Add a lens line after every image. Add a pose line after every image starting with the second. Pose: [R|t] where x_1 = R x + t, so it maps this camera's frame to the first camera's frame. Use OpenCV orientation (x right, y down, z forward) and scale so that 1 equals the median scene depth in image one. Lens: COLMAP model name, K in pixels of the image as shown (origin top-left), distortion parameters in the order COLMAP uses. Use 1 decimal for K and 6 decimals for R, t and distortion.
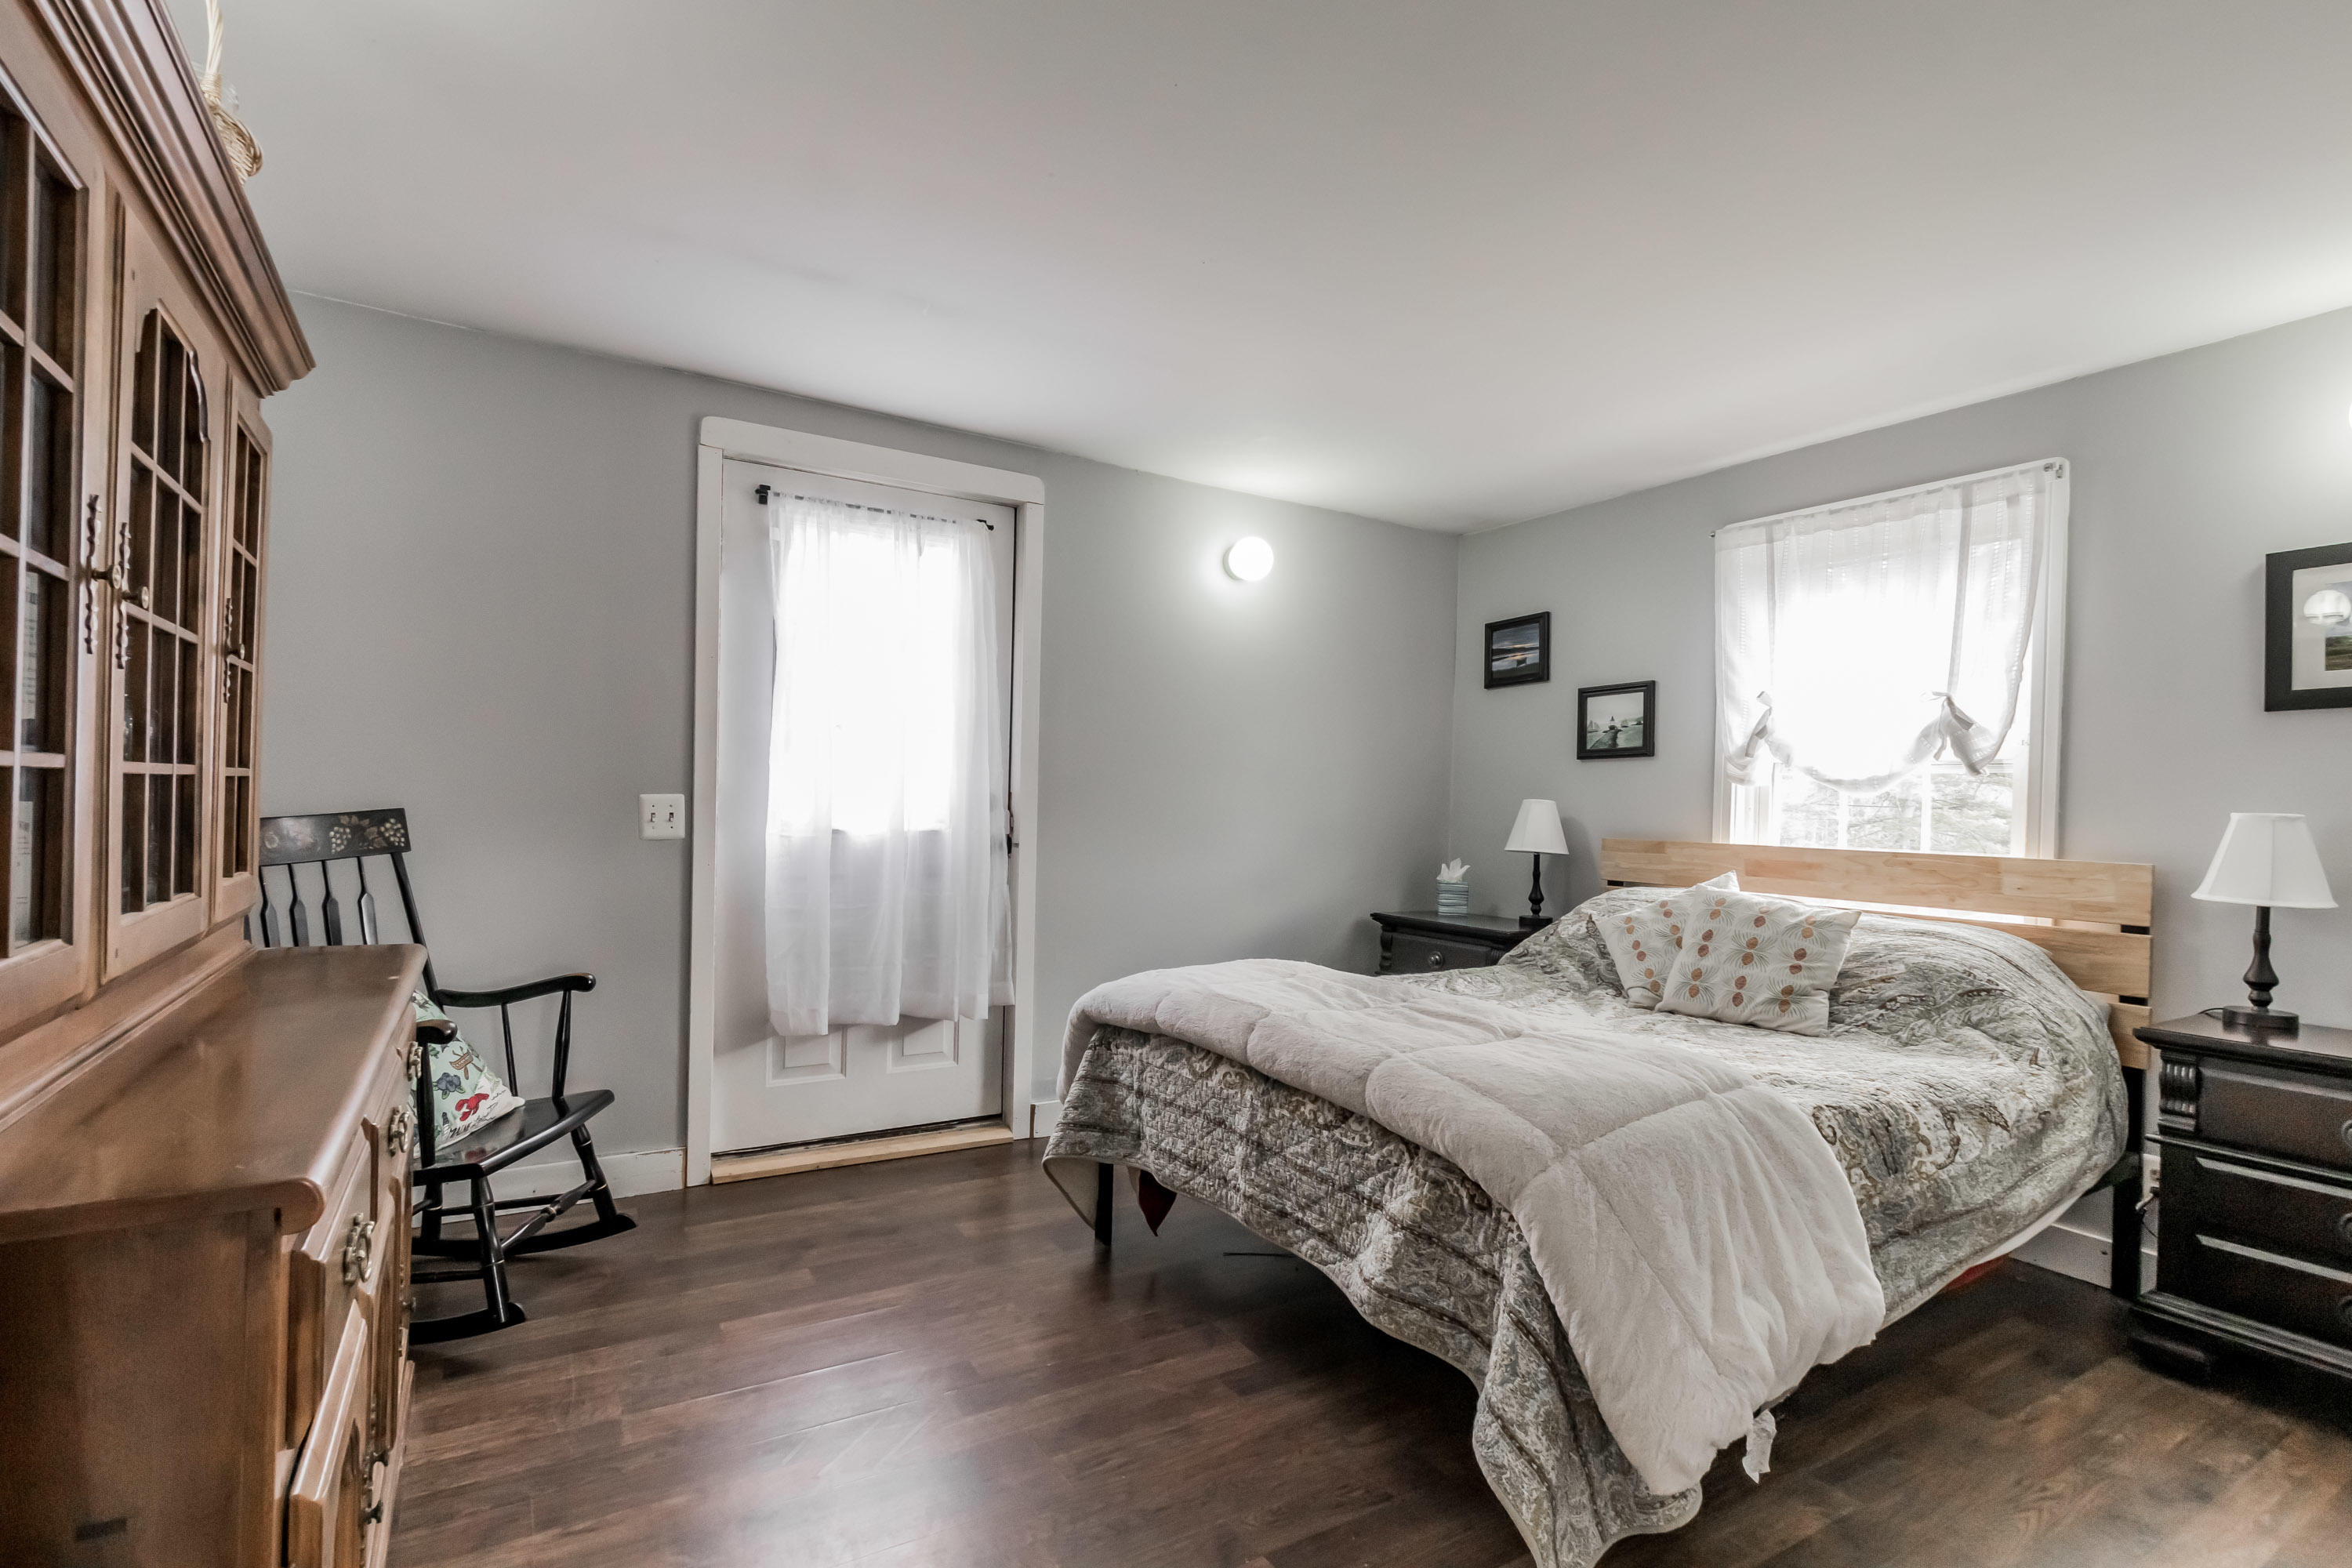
lens RADIAL K [[1106.0, 0, 1171.6], [0, 1106.0, 798.4], [0, 0, 1]] dist [-0.000467, -0.000034]
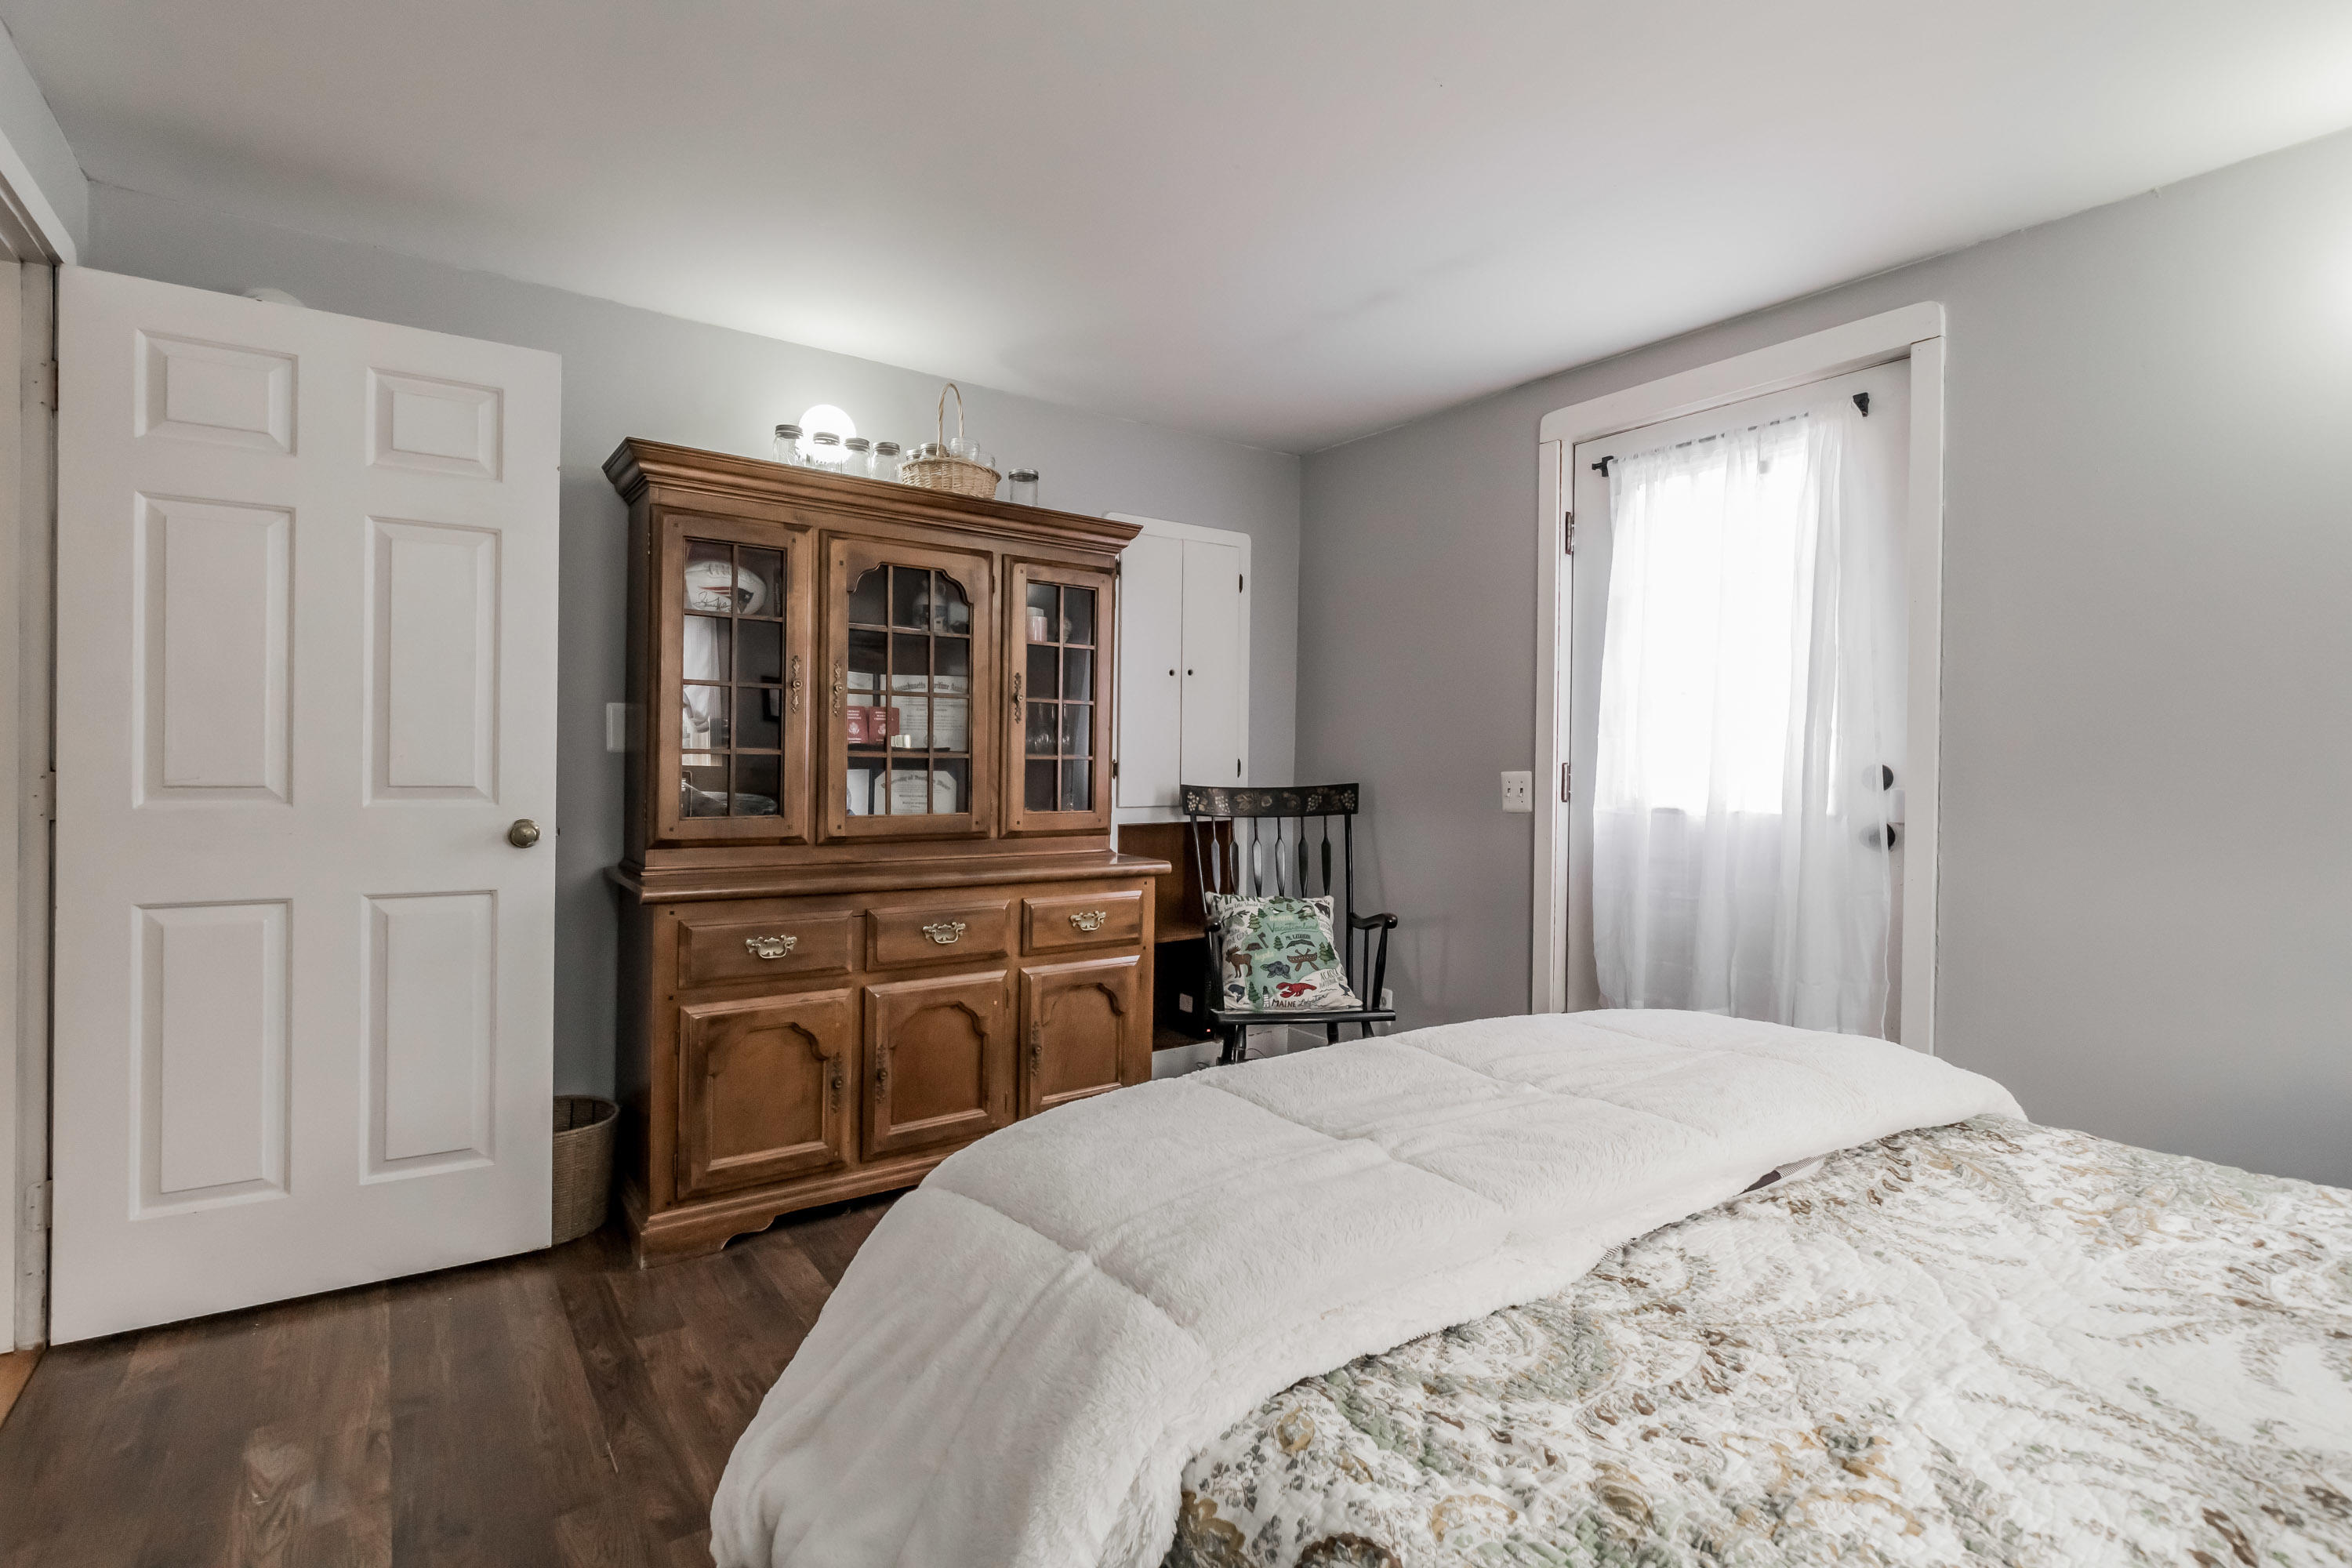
lens RADIAL K [[1096.4, 0, 1184.6], [0, 1096.4, 773.3], [0, 0, 1]] dist [-0.002723, -0.000228]
pose [[0.088963, -0.016522, -0.995898, 0.601480], [-0.004106, 0.999848, -0.016954, 0.018196], [0.996027, 0.005597, 0.088881, 0.572529]]
